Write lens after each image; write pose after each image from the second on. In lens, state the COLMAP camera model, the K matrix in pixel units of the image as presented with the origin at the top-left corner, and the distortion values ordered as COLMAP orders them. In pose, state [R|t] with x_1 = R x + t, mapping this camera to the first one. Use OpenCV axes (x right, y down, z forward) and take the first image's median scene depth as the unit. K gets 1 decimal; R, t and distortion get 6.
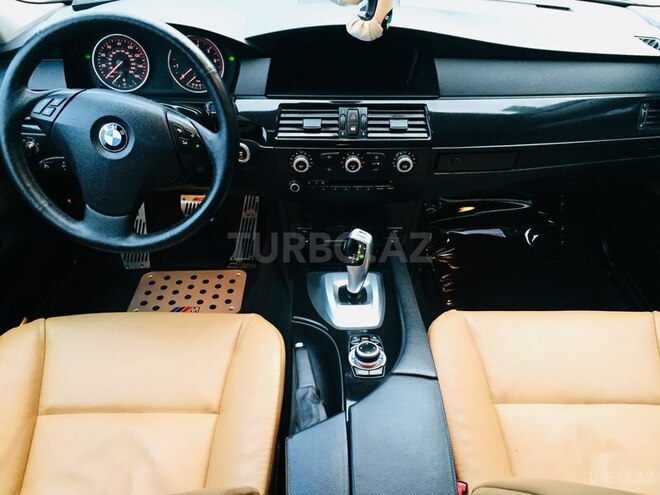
lens RADIAL K [[564.5, 0, 334.0], [0, 564.5, 248.5], [0, 0, 1]] dist [0.060071, -0.069210]
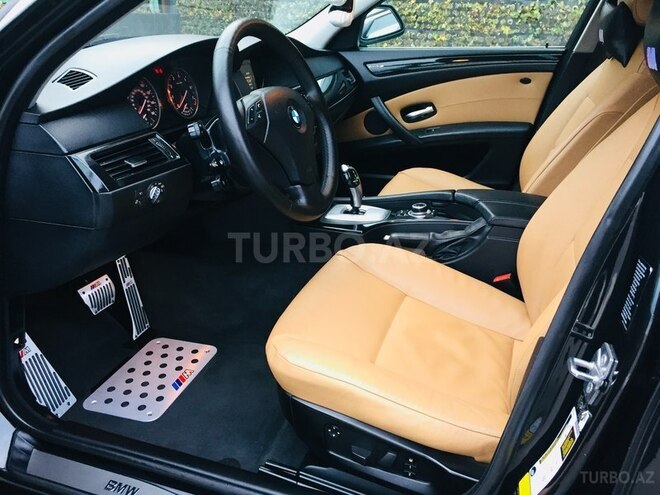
lens RADIAL K [[564.5, 0, 329.1], [0, 564.5, 248.4], [0, 0, 1]] dist [0.060071, -0.069210]
pose [[0.323614, -0.375868, 0.868330, -1.221525], [0.560642, 0.815436, 0.144029, -0.082669], [-0.762203, 0.440213, 0.474614, 0.408962]]
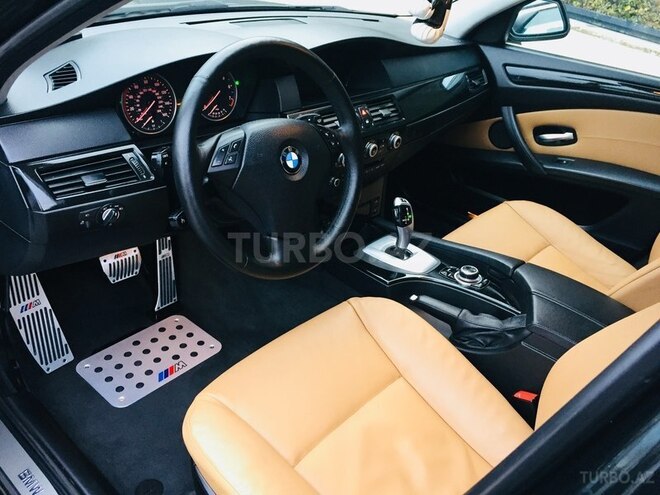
lens RADIAL K [[564.5, 0, 328.1], [0, 564.5, 245.8], [0, 0, 1]] dist [0.060071, -0.069210]
pose [[0.661831, -0.321759, 0.677090, -0.879256], [0.351675, 0.930912, 0.098628, -0.105472], [-0.662046, 0.172840, 0.729261, 0.197857]]
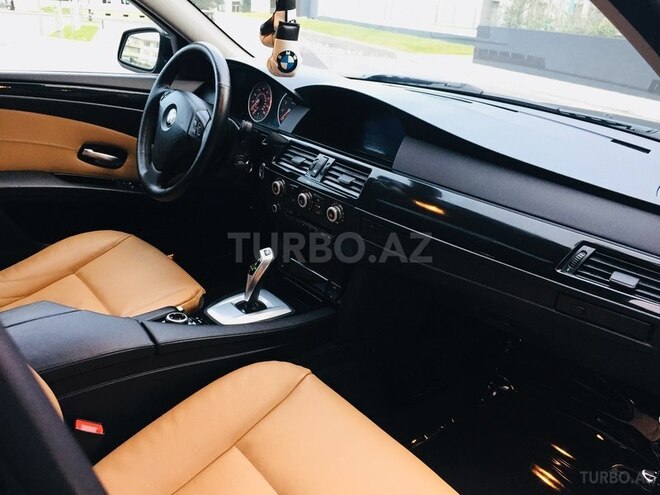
lens RADIAL K [[564.5, 0, 330.6], [0, 564.5, 244.0], [0, 0, 1]] dist [0.060071, -0.069210]
pose [[0.627189, 0.332759, -0.704206, 0.841477], [-0.519240, 0.852548, -0.059598, -0.034029], [0.580537, 0.403031, 0.707490, 0.259991]]
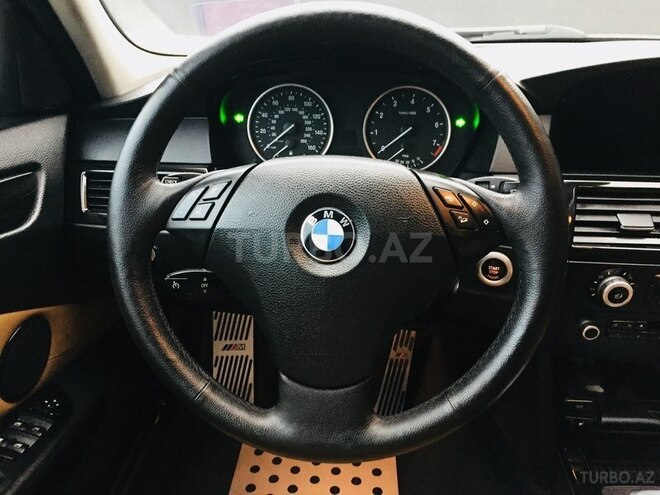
lens RADIAL K [[564.5, 0, 329.3], [0, 564.5, 244.2], [0, 0, 1]] dist [0.060071, -0.069210]
pose [[0.997906, 0.023923, -0.060094, -0.291390], [-0.035799, 0.978086, -0.205098, -0.067656], [0.053870, 0.206820, 0.976895, 0.410760]]
